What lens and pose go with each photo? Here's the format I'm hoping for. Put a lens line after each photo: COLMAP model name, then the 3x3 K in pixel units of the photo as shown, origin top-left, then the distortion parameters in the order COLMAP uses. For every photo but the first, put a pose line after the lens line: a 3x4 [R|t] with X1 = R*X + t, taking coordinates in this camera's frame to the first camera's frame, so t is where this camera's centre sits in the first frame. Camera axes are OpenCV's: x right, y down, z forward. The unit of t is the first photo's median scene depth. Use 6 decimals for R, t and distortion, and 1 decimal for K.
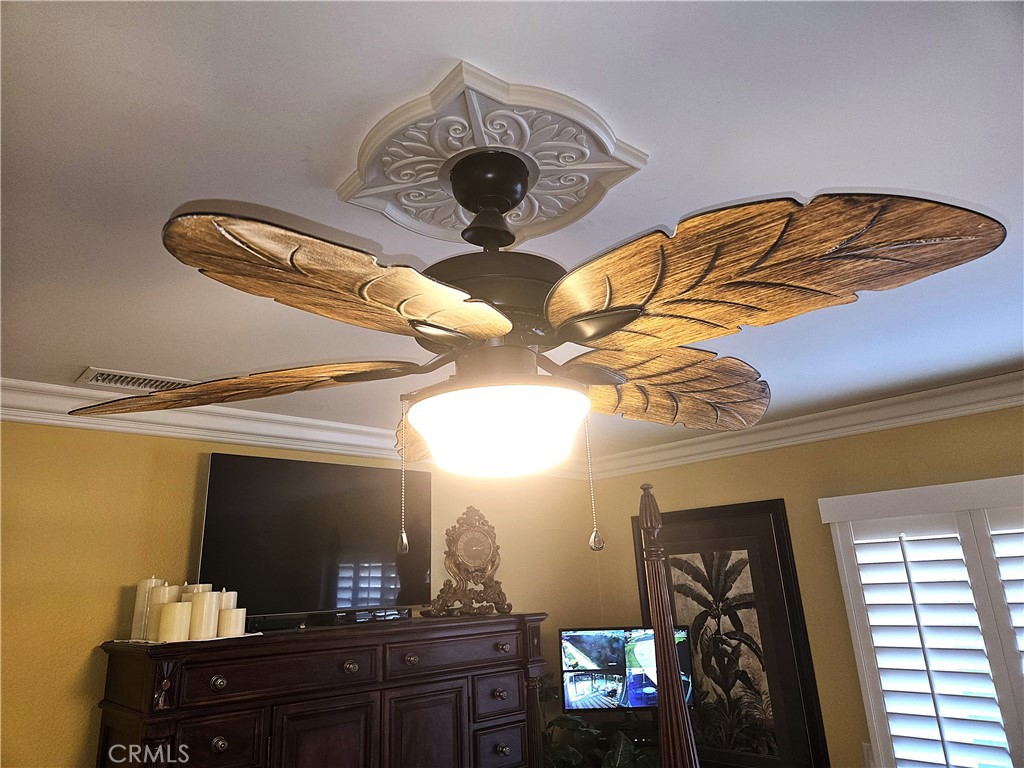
lens RADIAL K [[682.8, 0, 506.2], [0, 682.8, 371.9], [0, 0, 1]] dist [0.036894, -0.003987]
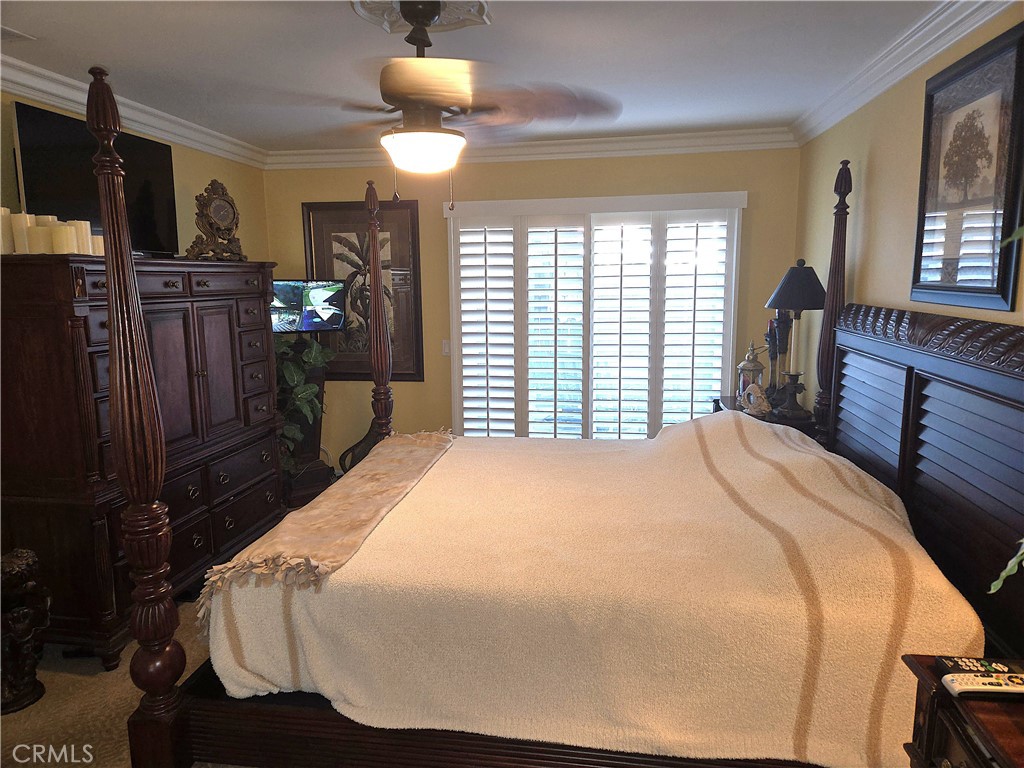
lens RADIAL K [[682.8, 0, 506.2], [0, 682.8, 371.9], [0, 0, 1]] dist [0.036894, -0.003987]
pose [[0.782443, -0.050694, 0.620656, -0.394732], [-0.210515, 0.916470, 0.340245, -0.023079], [-0.586061, -0.396879, 0.706413, -0.324207]]
